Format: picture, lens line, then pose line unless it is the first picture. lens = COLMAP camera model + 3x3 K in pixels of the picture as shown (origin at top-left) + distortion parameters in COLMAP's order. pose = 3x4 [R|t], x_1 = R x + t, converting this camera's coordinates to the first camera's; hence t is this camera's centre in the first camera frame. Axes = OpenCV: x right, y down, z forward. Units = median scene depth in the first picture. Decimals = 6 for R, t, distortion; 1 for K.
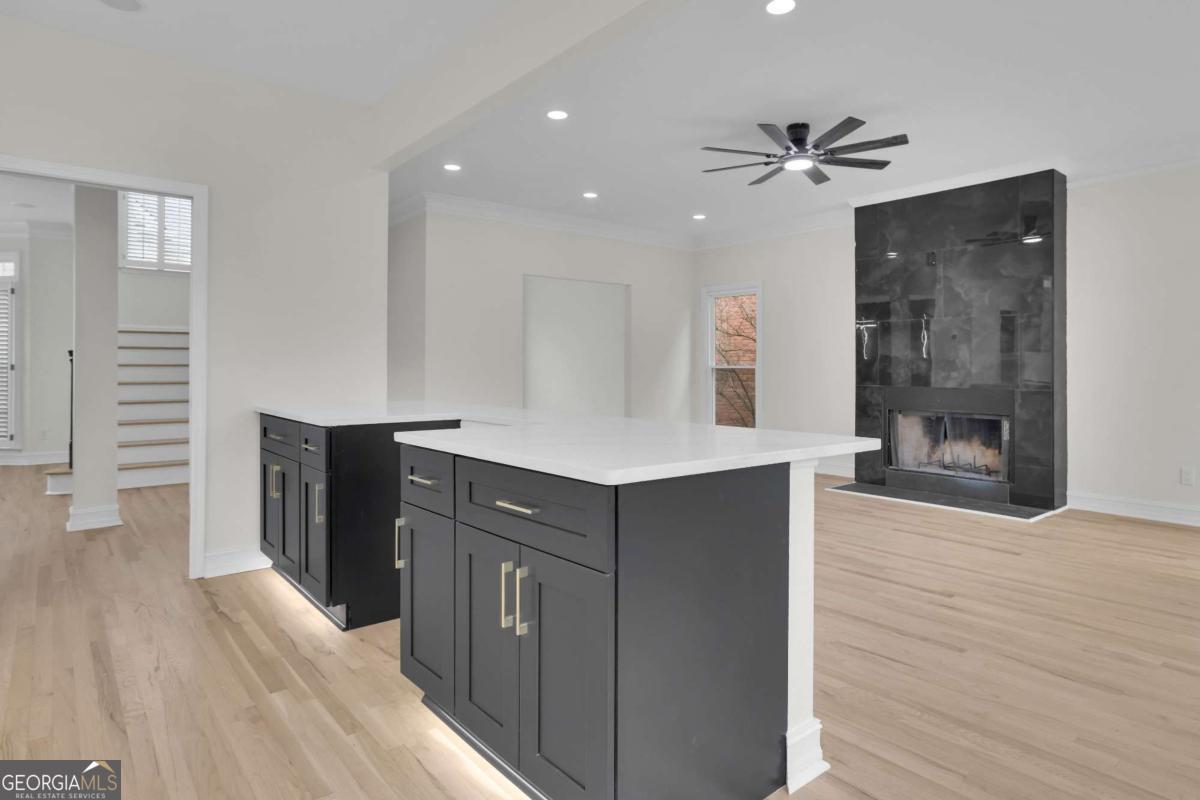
lens RADIAL K [[673.7, 0, 599.4], [0, 673.7, 364.4], [0, 0, 1]] dist [-0.021788, 0.005748]
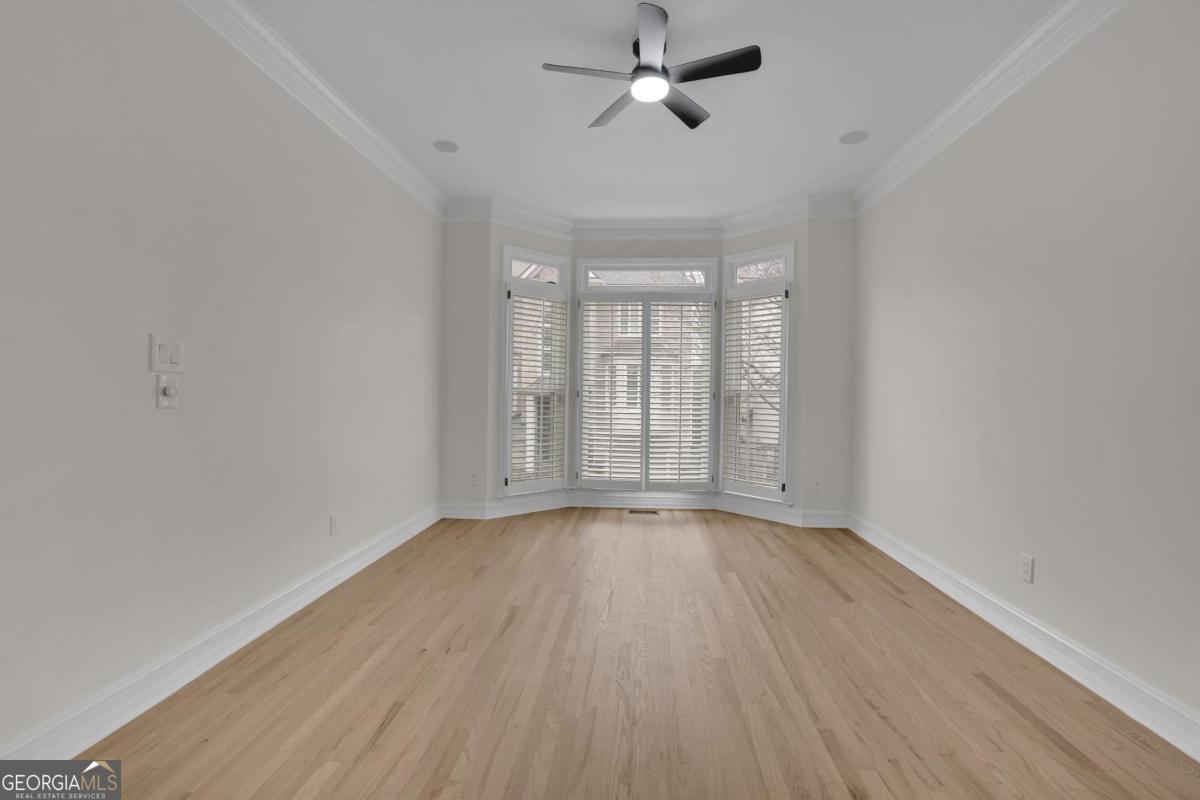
lens RADIAL K [[521.3, 0, 601.3], [0, 521.3, 409.8], [0, 0, 1]] dist [-0.043371, 0.011900]
pose [[0.726881, 0.022257, -0.686403, -0.835102], [-0.006382, 0.999650, 0.025656, 0.009476], [0.686734, -0.014268, 0.726769, 0.569510]]
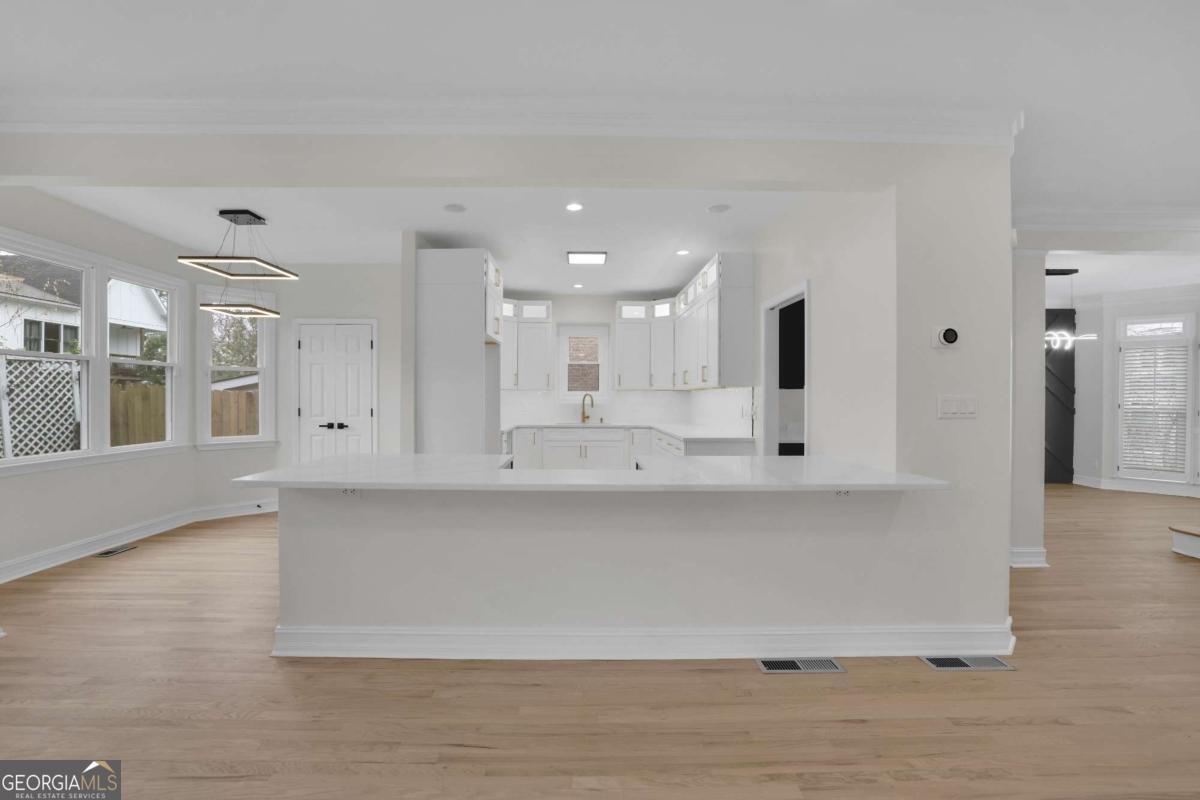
lens RADIAL K [[521.3, 0, 582.5], [0, 521.3, 401.5], [0, 0, 1]] dist [-0.043371, 0.011900]
pose [[-0.630032, 0.002037, -0.776567, 0.287496], [-0.000511, 0.999995, 0.003037, -0.022573], [0.776569, 0.002311, -0.630028, 0.812557]]
